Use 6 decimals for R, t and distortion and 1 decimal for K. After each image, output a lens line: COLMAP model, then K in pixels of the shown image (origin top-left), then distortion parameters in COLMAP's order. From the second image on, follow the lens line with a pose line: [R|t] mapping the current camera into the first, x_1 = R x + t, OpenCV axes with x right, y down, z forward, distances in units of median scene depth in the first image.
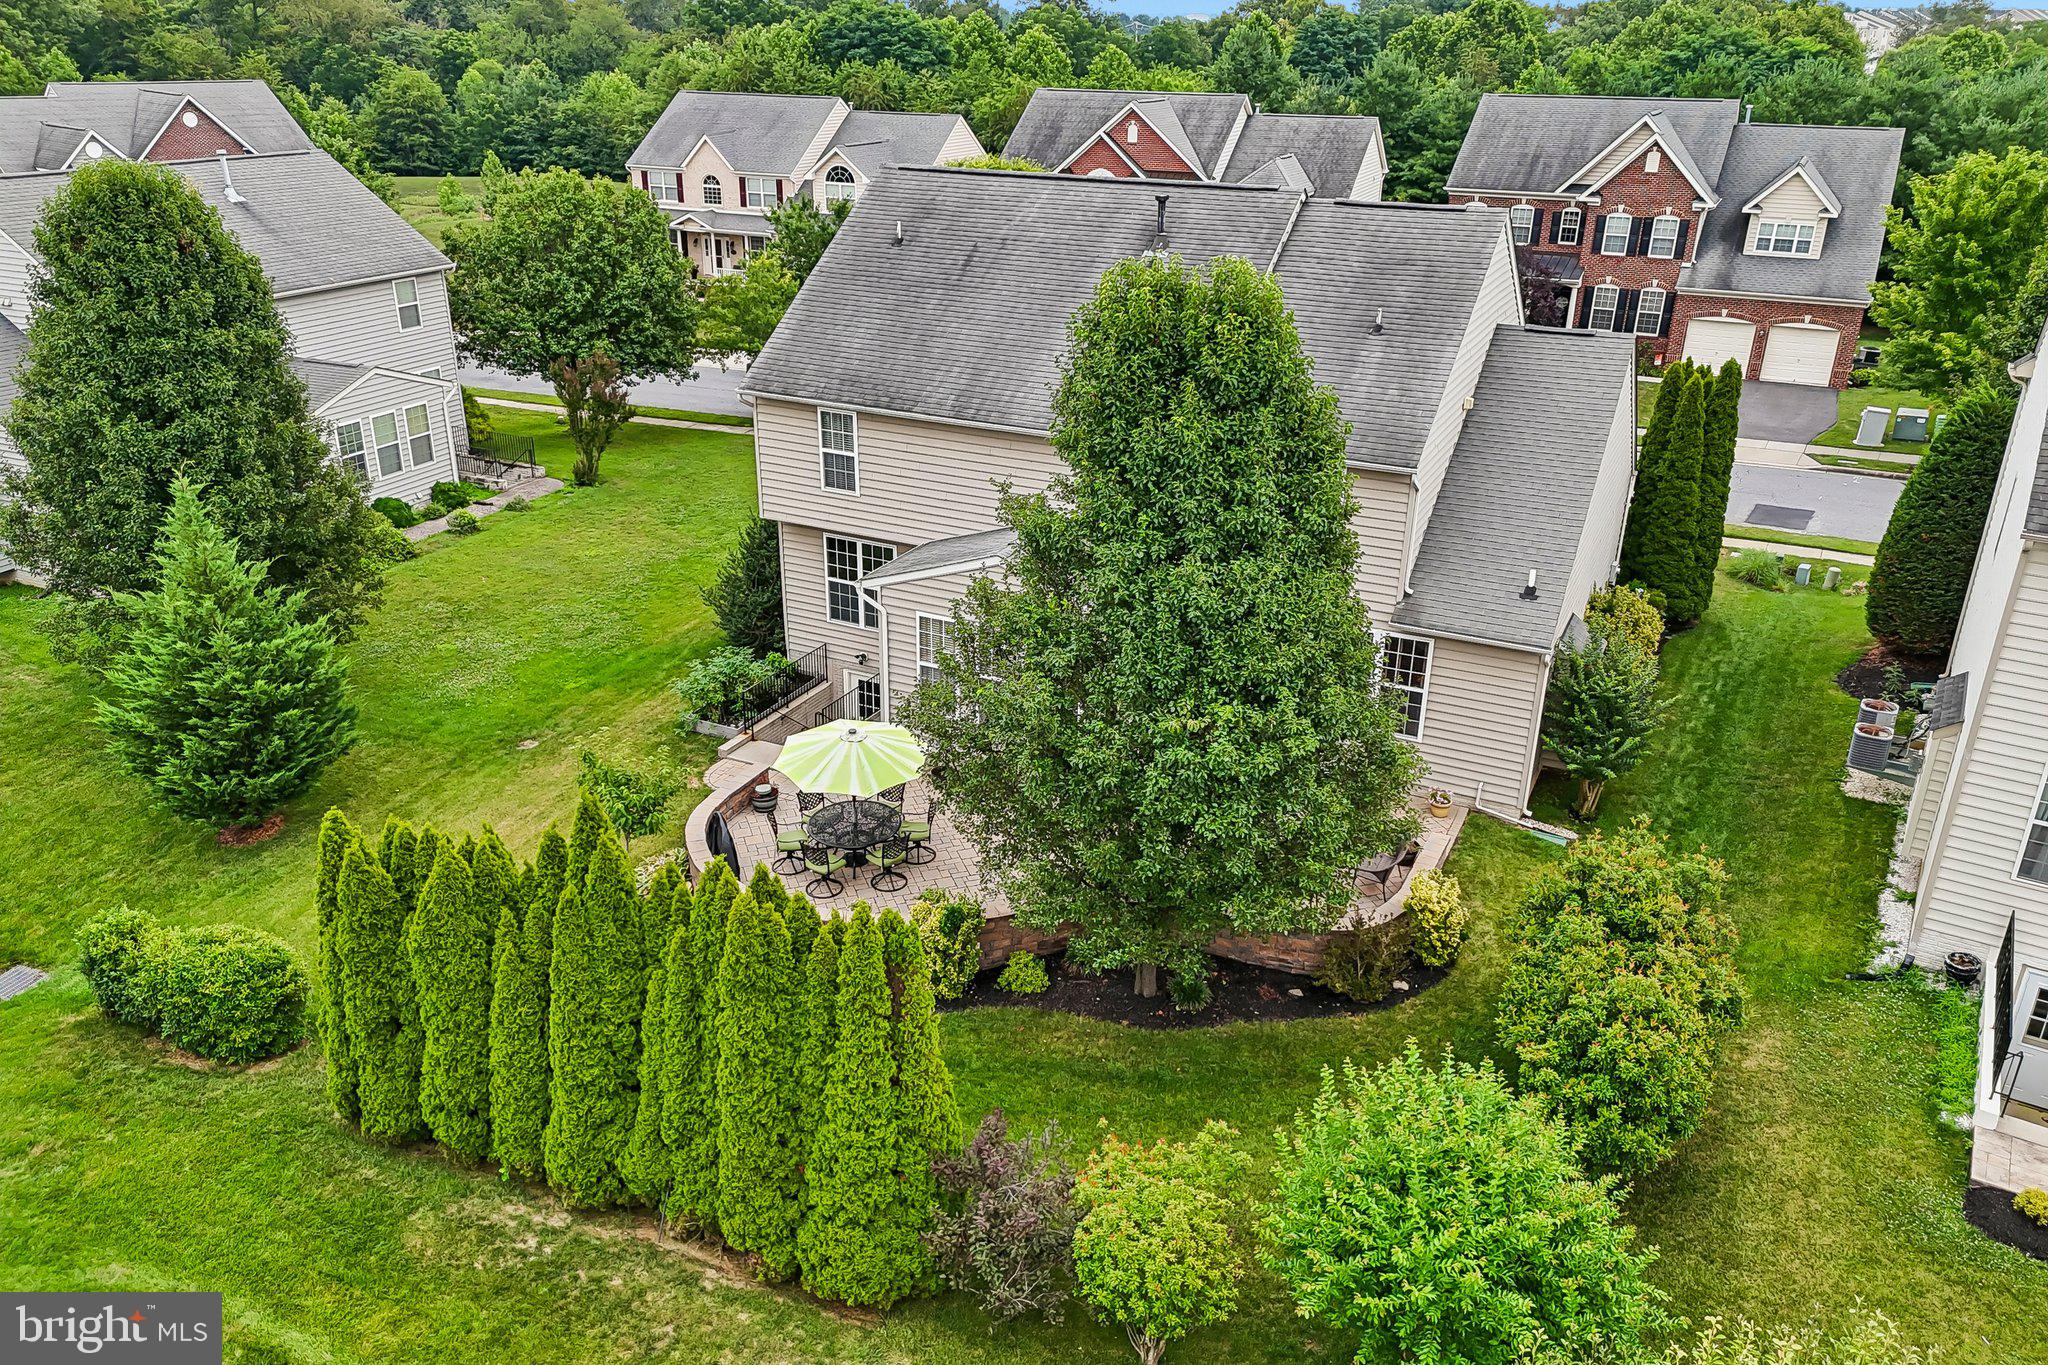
lens RADIAL K [[1501.5, 0, 1025.9], [0, 1501.5, 675.4], [0, 0, 1]] dist [0.085687, -0.094159]
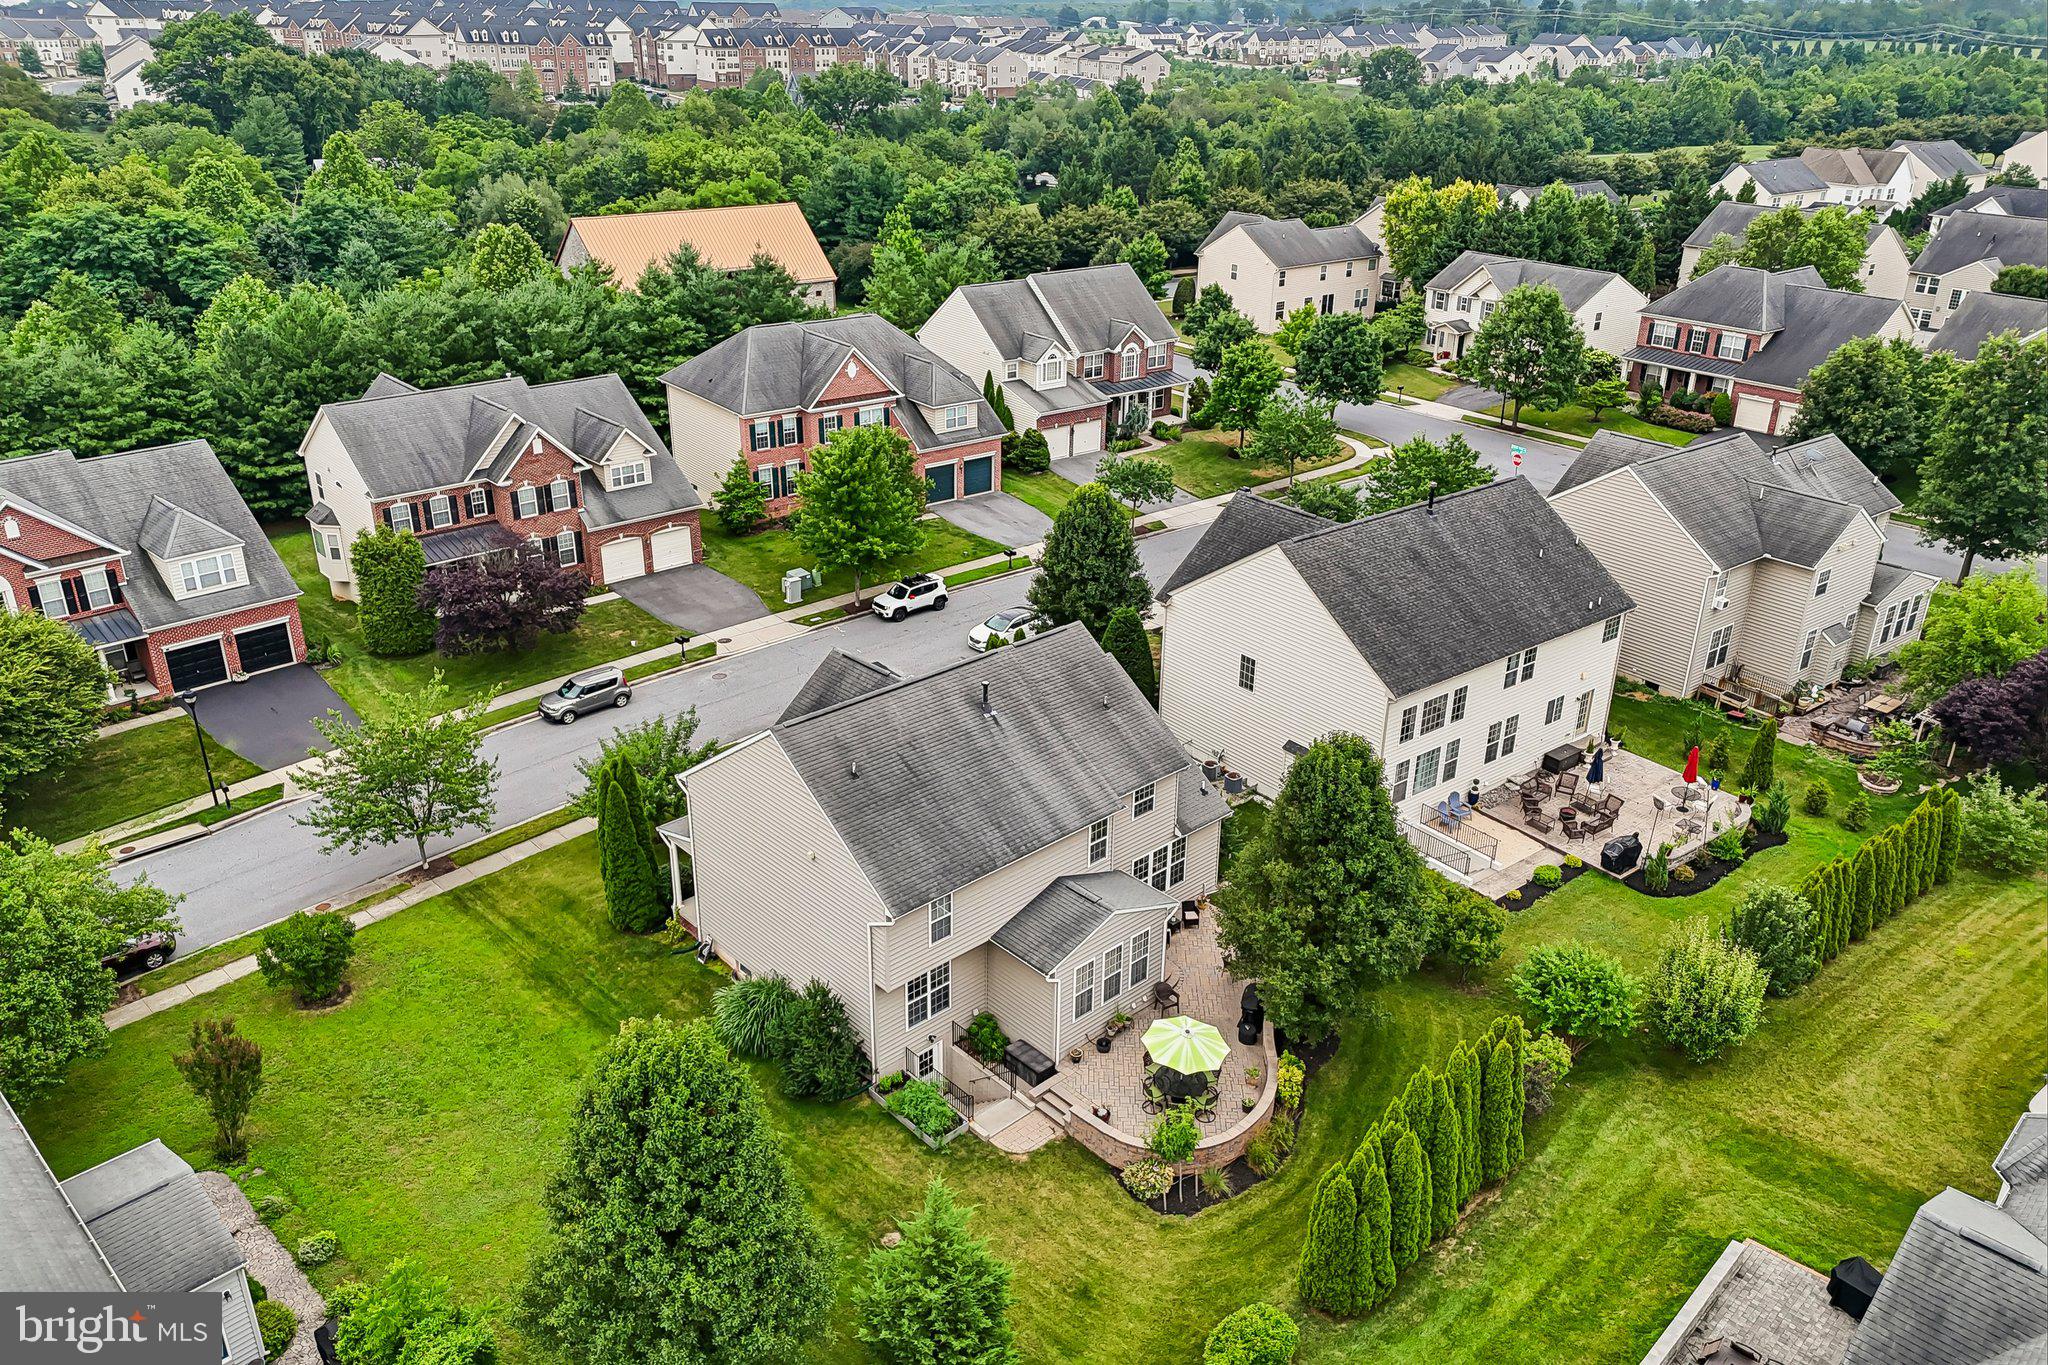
lens RADIAL K [[1508.3, 0, 1031.5], [0, 1508.3, 660.9], [0, 0, 1]] dist [0.090991, -0.107647]
pose [[0.351775, -0.383243, 0.854037, -1.149600], [0.361339, 0.897231, 0.253792, -0.653686], [-0.863533, 0.219320, 0.454104, 0.172183]]
